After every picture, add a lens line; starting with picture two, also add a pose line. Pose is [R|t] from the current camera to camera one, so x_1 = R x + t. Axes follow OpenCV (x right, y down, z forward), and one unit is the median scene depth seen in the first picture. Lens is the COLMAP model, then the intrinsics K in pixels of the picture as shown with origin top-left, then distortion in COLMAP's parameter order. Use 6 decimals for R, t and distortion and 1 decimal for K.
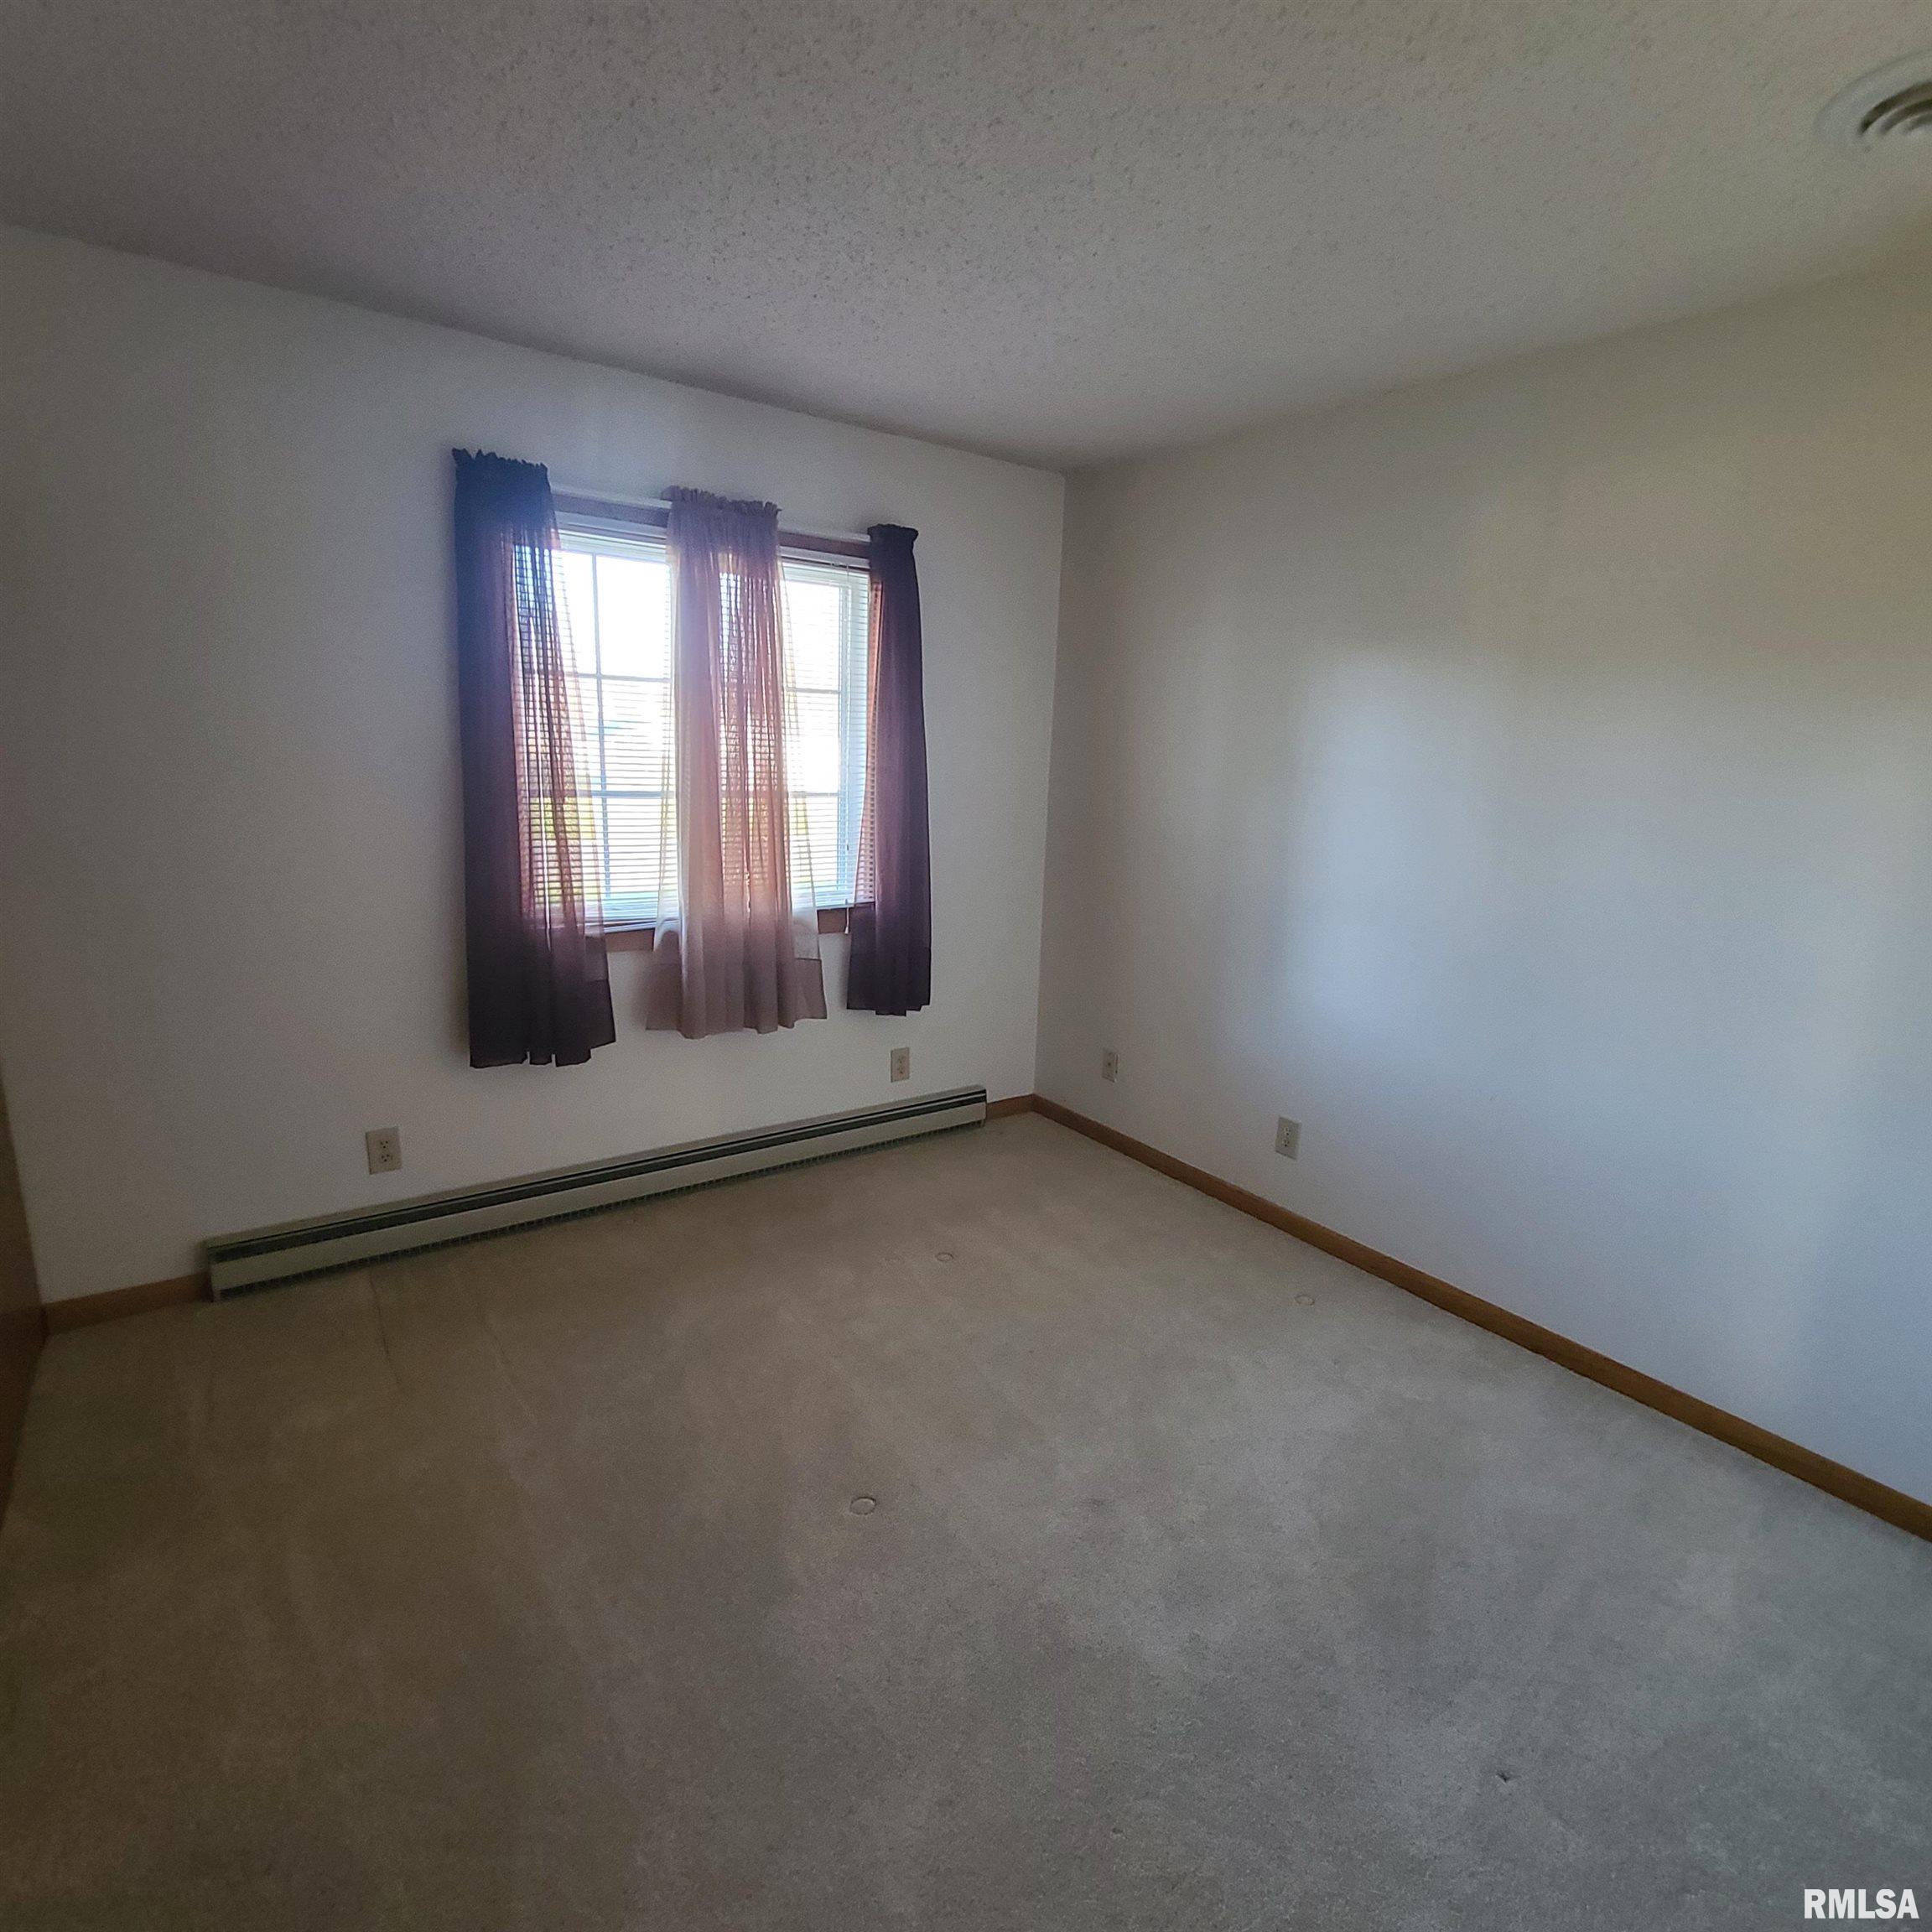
lens RADIAL K [[1011.0, 0, 975.8], [0, 1011.0, 1010.4], [0, 0, 1]] dist [0.002414, 0.000221]
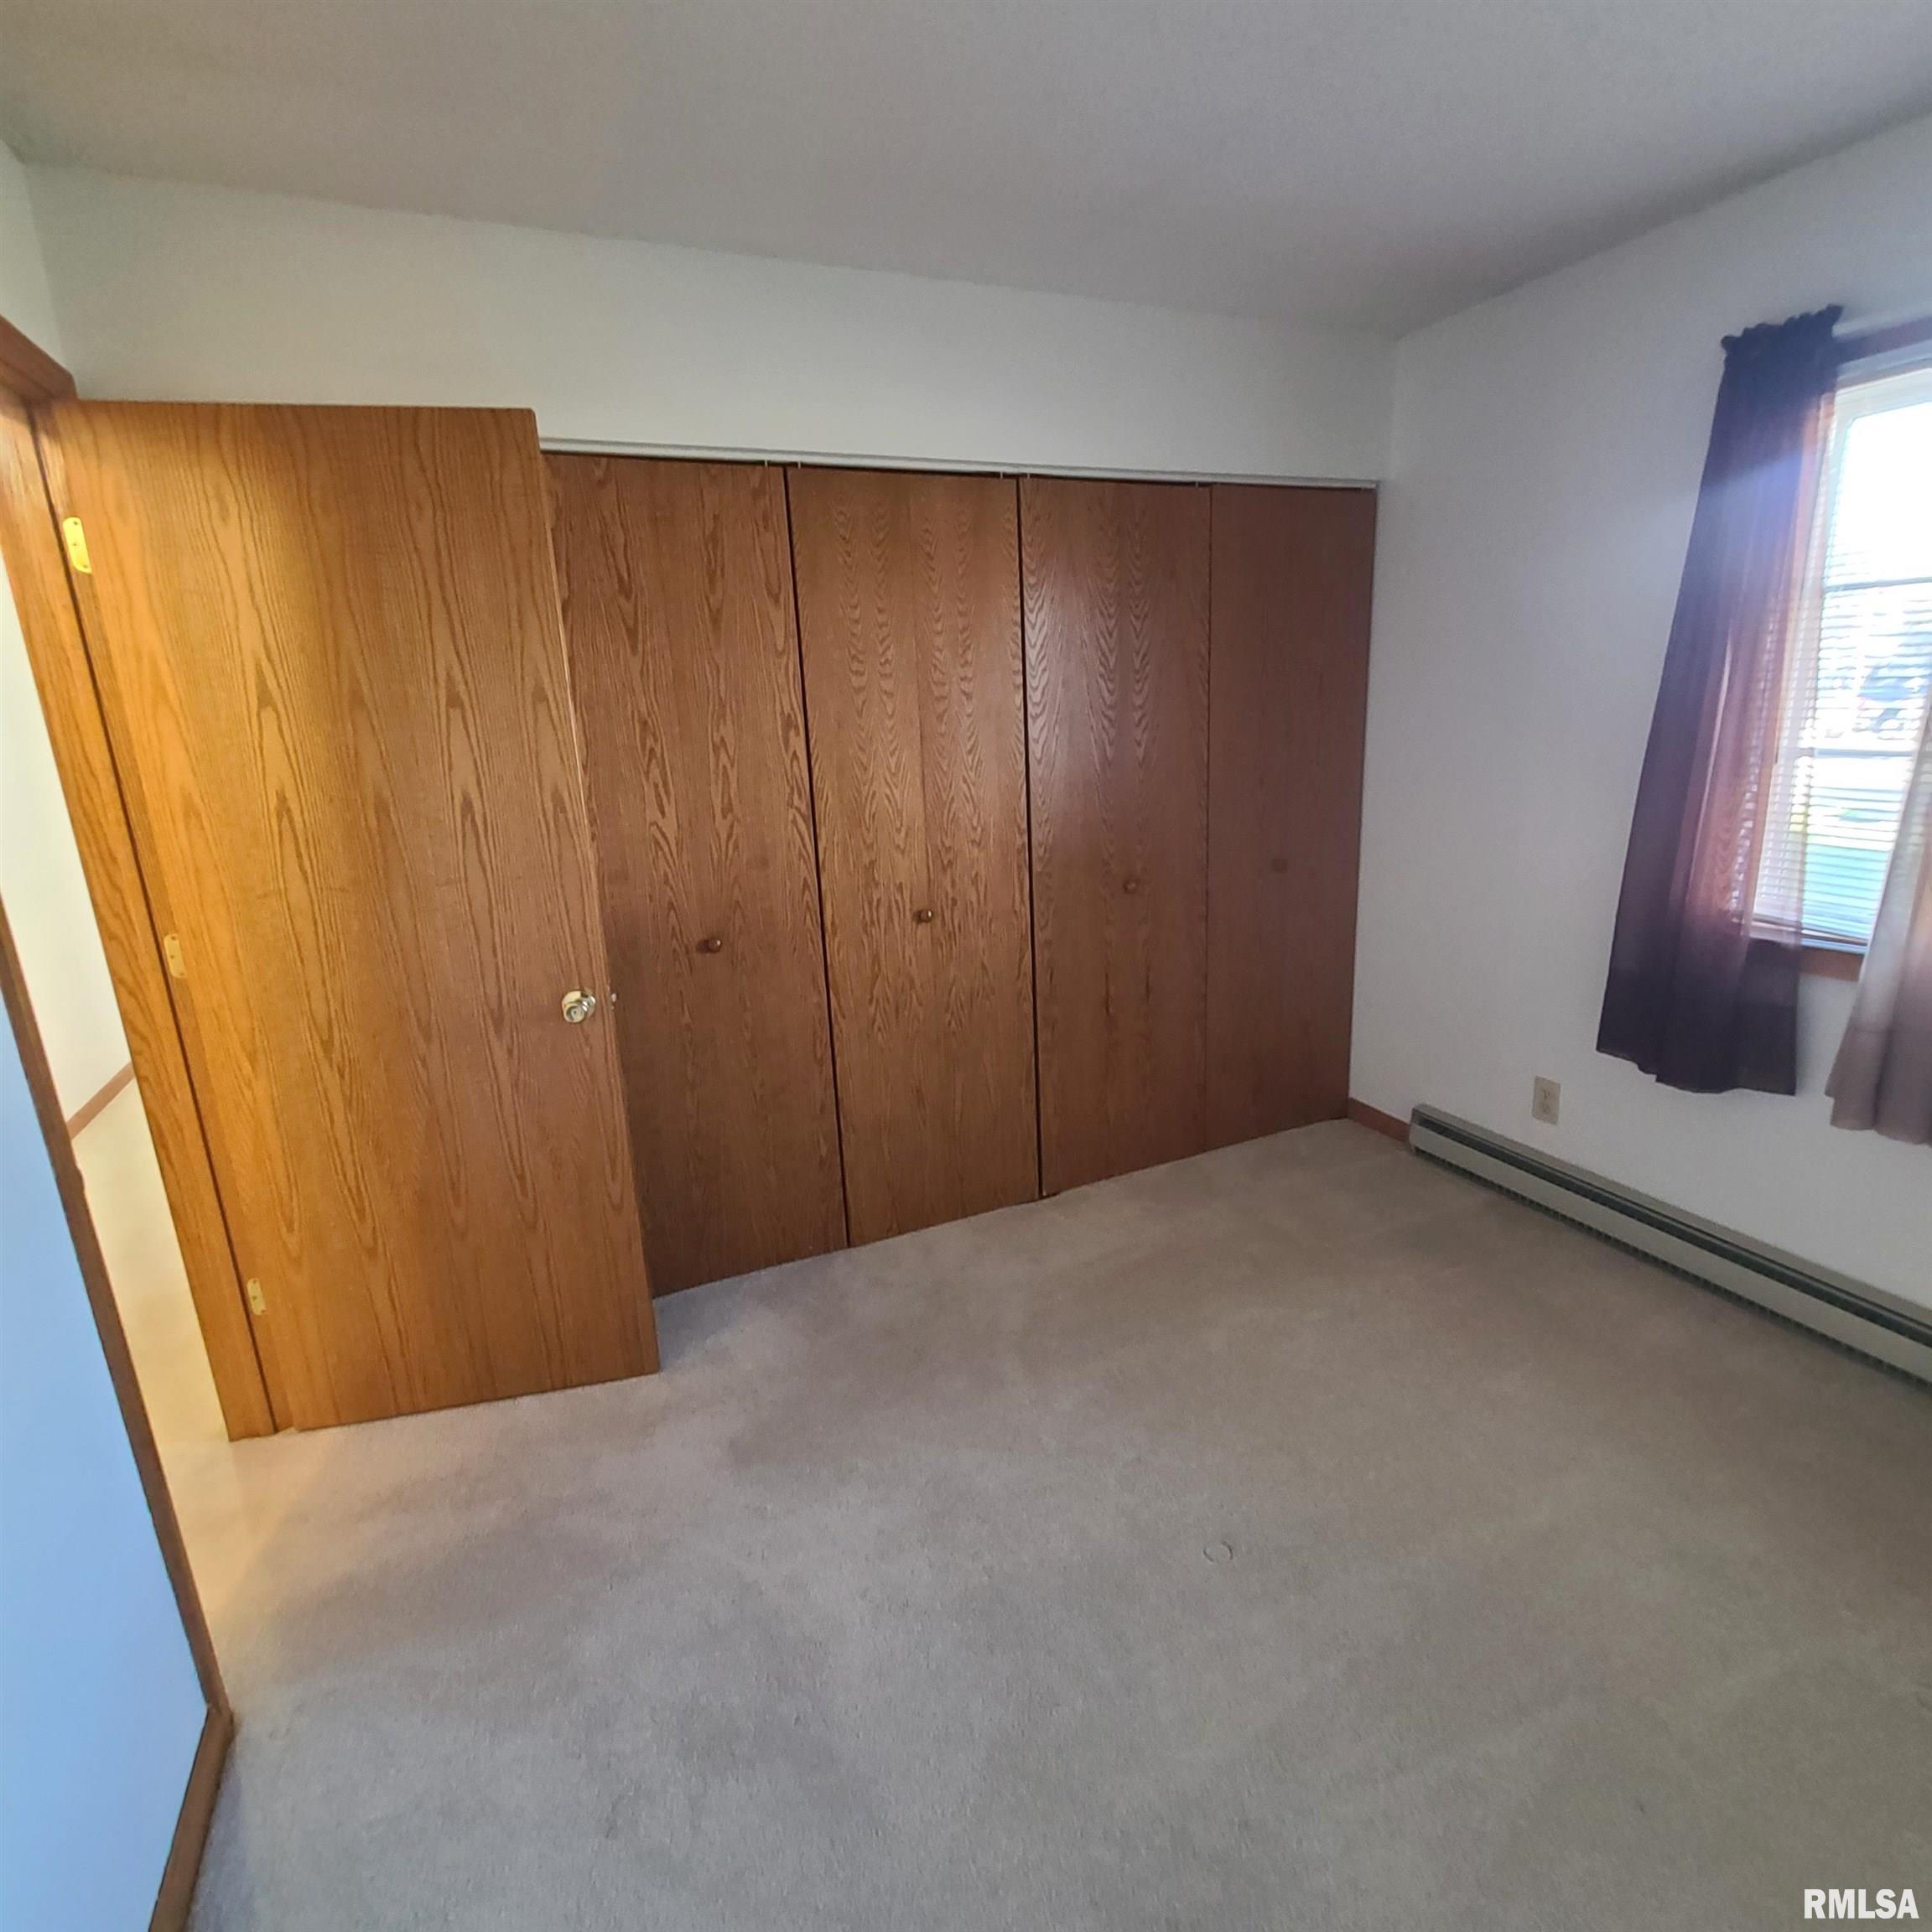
lens RADIAL K [[1045.4, 0, 981.1], [0, 1045.4, 975.4], [0, 0, 1]] dist [-0.000120, -0.001080]
pose [[-0.193390, 0.214051, -0.957488, 0.507269], [-0.224788, 0.940285, 0.255607, -0.121401], [0.955024, 0.264663, -0.133726, 0.557448]]
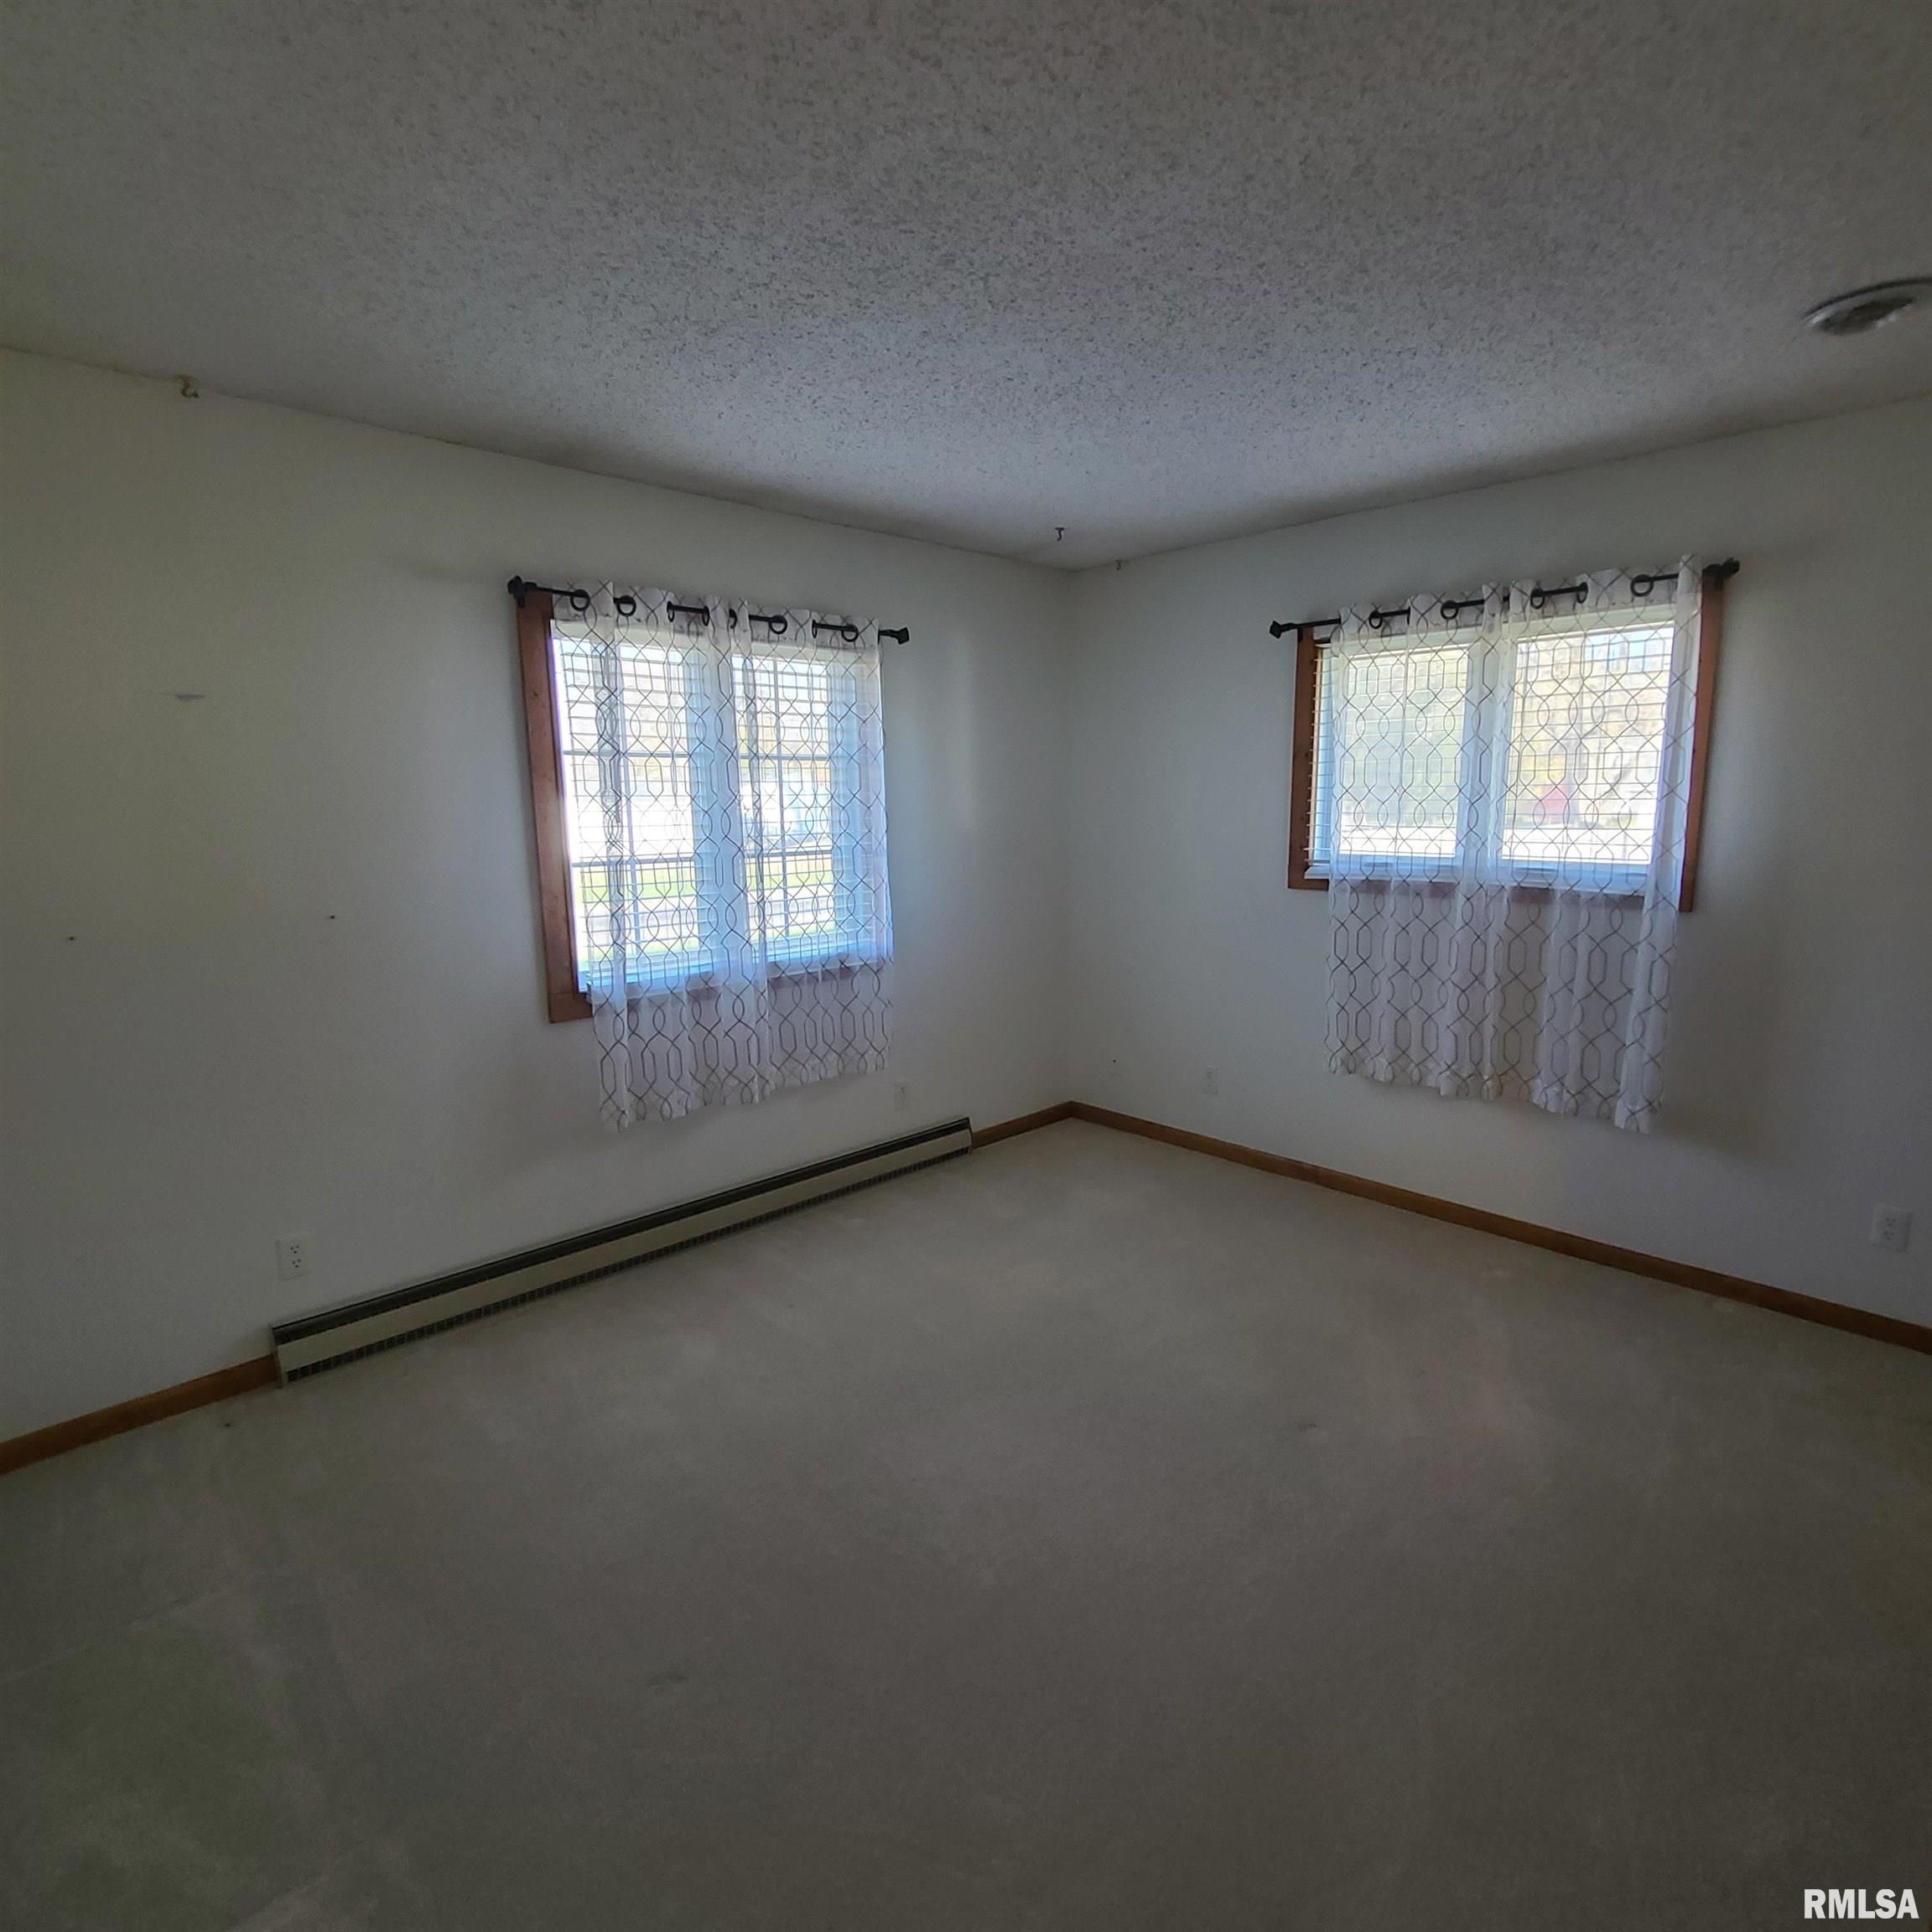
lens RADIAL K [[1045.4, 0, 981.1], [0, 1045.4, 975.4], [0, 0, 1]] dist [-0.000120, -0.001080]
pose [[0.986886, -0.072591, 0.144175, -0.175758], [0.084630, 0.993260, -0.079195, 0.025625], [-0.137455, 0.090358, 0.986378, -0.132119]]
